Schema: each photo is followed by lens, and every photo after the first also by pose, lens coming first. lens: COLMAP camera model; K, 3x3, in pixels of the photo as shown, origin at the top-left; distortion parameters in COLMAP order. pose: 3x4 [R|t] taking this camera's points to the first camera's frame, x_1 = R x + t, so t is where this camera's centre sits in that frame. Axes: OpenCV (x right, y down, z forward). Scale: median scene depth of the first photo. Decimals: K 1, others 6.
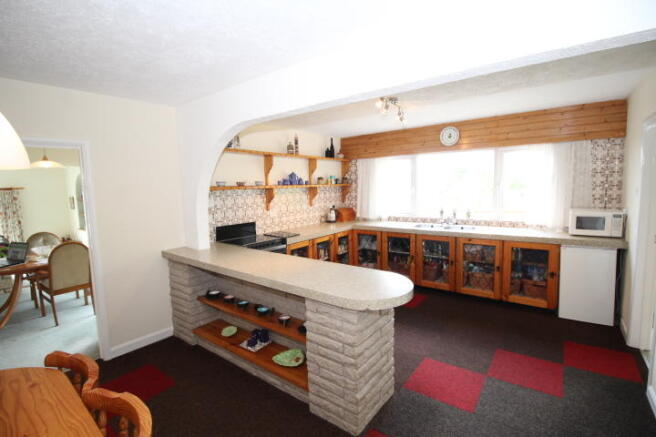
lens RADIAL K [[302.6, 0, 328.0], [0, 302.6, 218.5], [0, 0, 1]] dist [-0.000683, -0.000082]
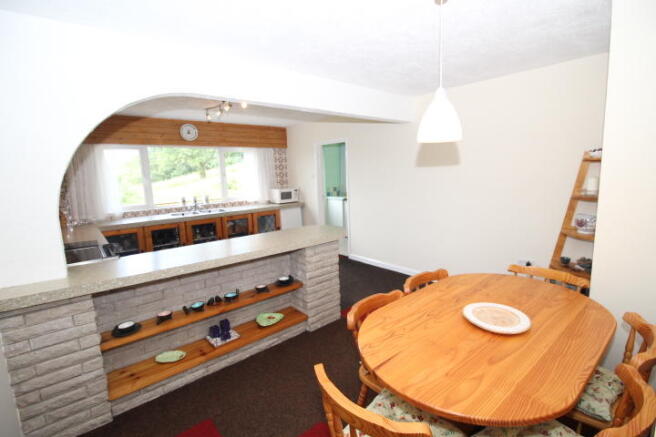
lens RADIAL K [[314.5, 0, 328.0], [0, 314.5, 218.5], [0, 0, 1]] dist [0.000403, 0.000017]
pose [[0.224815, -0.129437, 0.965766, -0.830628], [0.133737, 0.985857, 0.100998, -0.005317], [-0.965180, 0.106453, 0.238946, 0.319295]]
